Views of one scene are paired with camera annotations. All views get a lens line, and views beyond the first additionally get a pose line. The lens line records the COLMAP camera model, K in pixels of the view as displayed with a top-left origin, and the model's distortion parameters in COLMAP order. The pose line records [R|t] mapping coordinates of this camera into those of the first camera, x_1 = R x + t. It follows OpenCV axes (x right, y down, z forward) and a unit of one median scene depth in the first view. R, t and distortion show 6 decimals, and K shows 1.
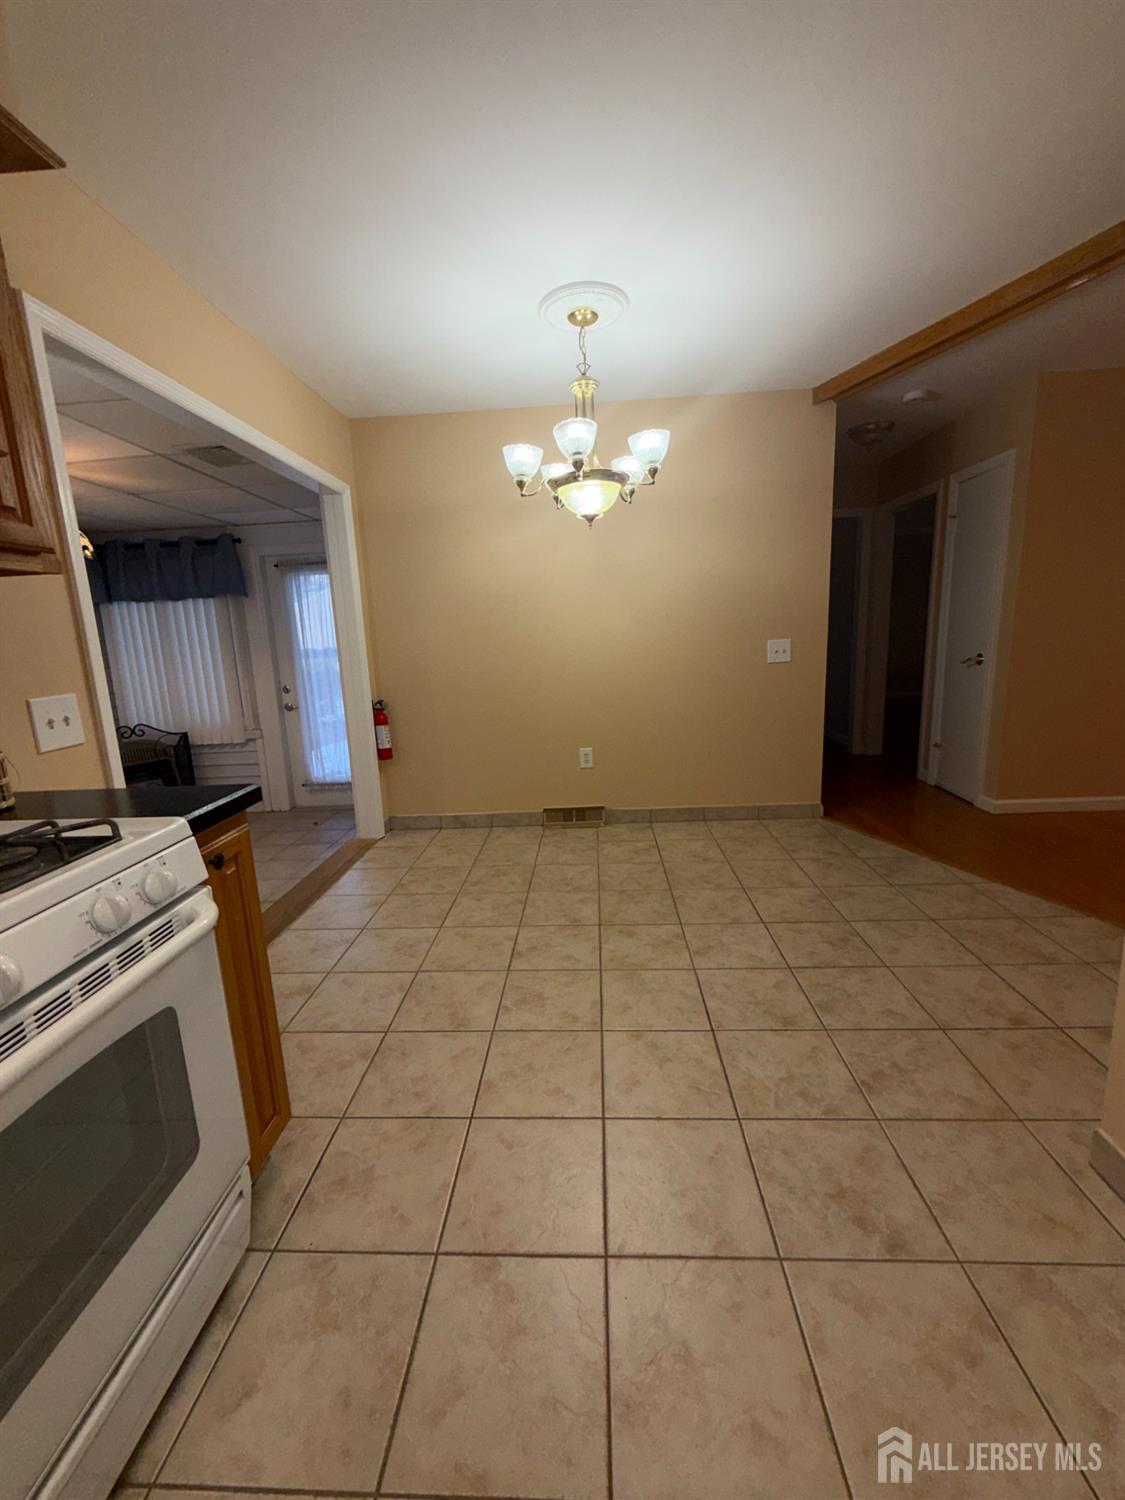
lens RADIAL K [[600.0, 0, 560.8], [0, 600.0, 749.7], [0, 0, 1]] dist [0.015817, -0.000073]
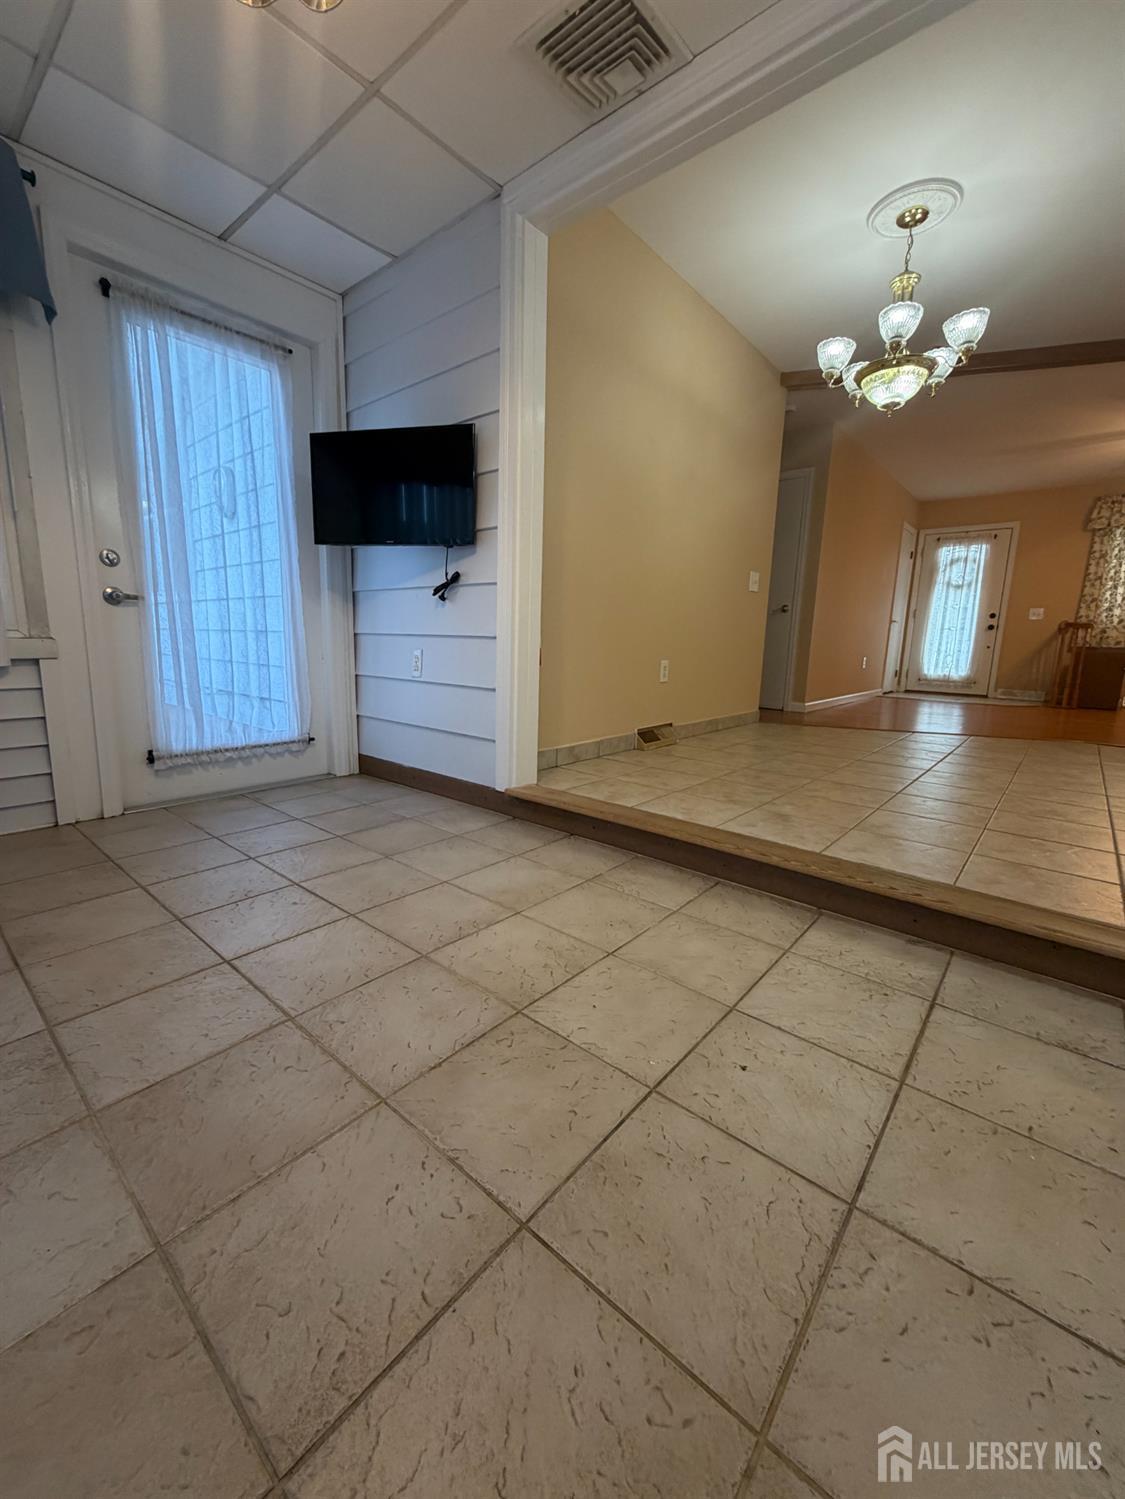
lens RADIAL K [[599.6, 0, 564.9], [0, 599.6, 749.7], [0, 0, 1]] dist [0.015817, -0.000073]
pose [[0.609740, -0.085106, 0.788019, -1.273933], [0.100164, 0.994521, 0.029905, 0.145917], [-0.786247, 0.060697, 0.614924, 0.877987]]
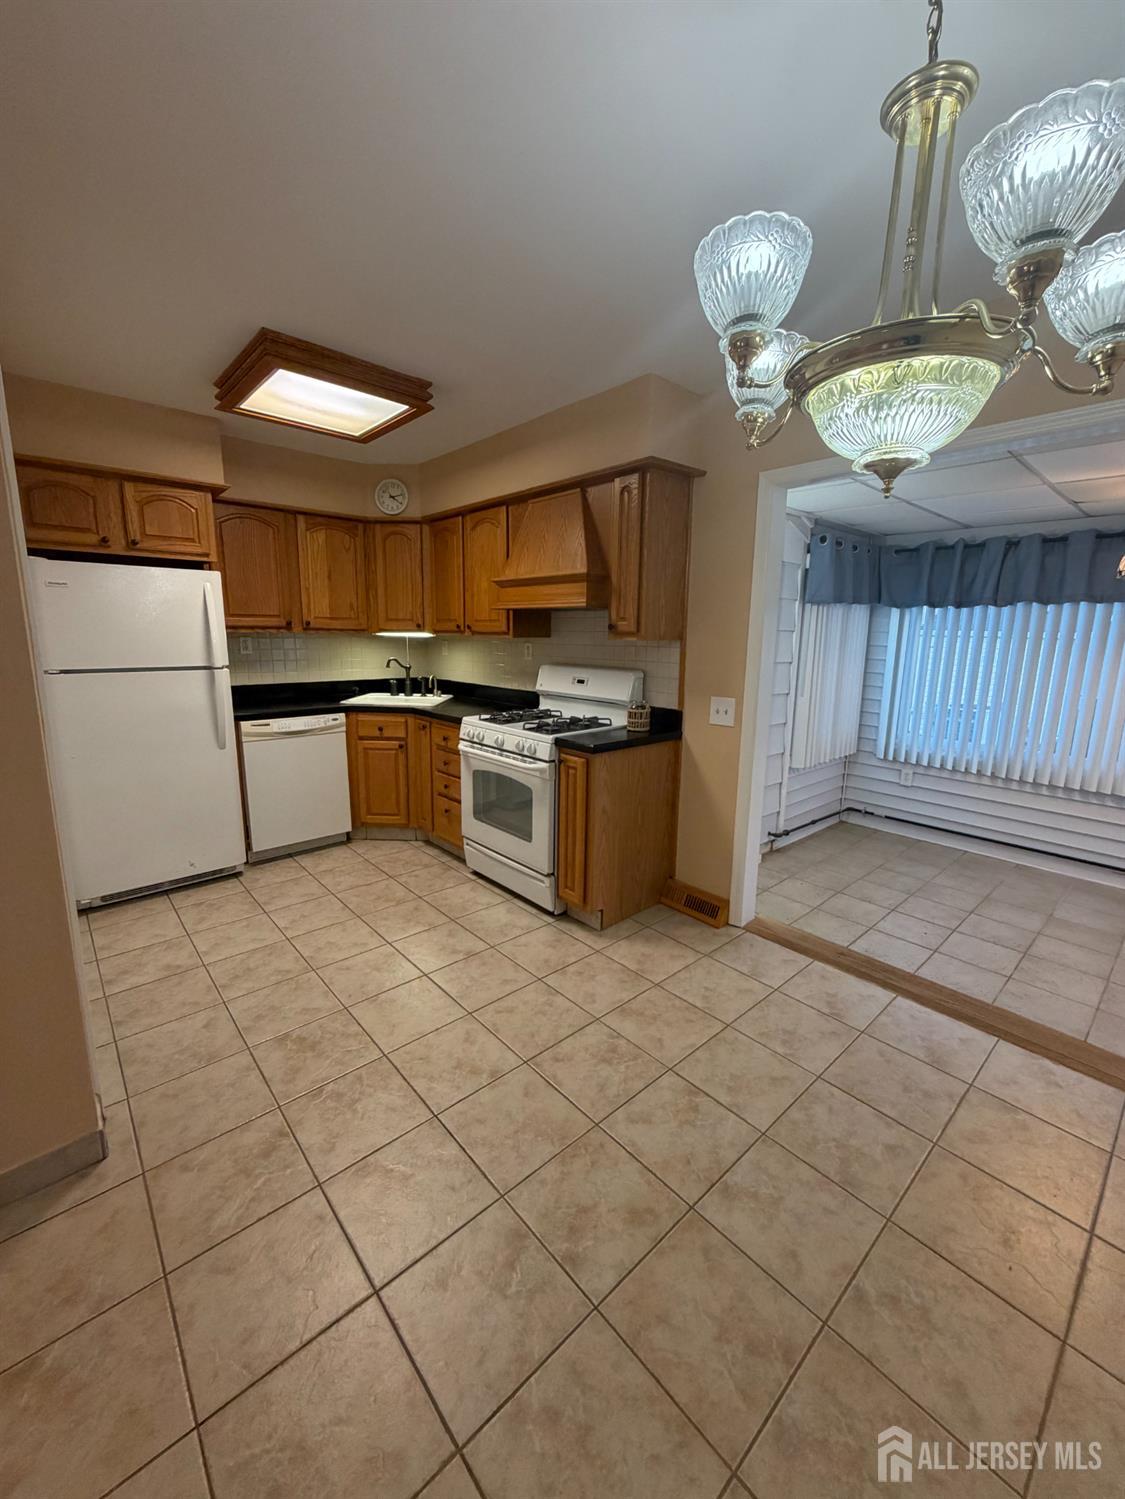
lens RADIAL K [[599.6, 0, 562.0], [0, 599.6, 747.0], [0, 0, 1]] dist [0.015817, -0.000073]
pose [[-0.713366, 0.166953, -0.680614, 0.520250], [-0.115327, 0.929998, 0.349004, -0.347409], [0.691236, 0.327461, -0.644175, 1.223816]]
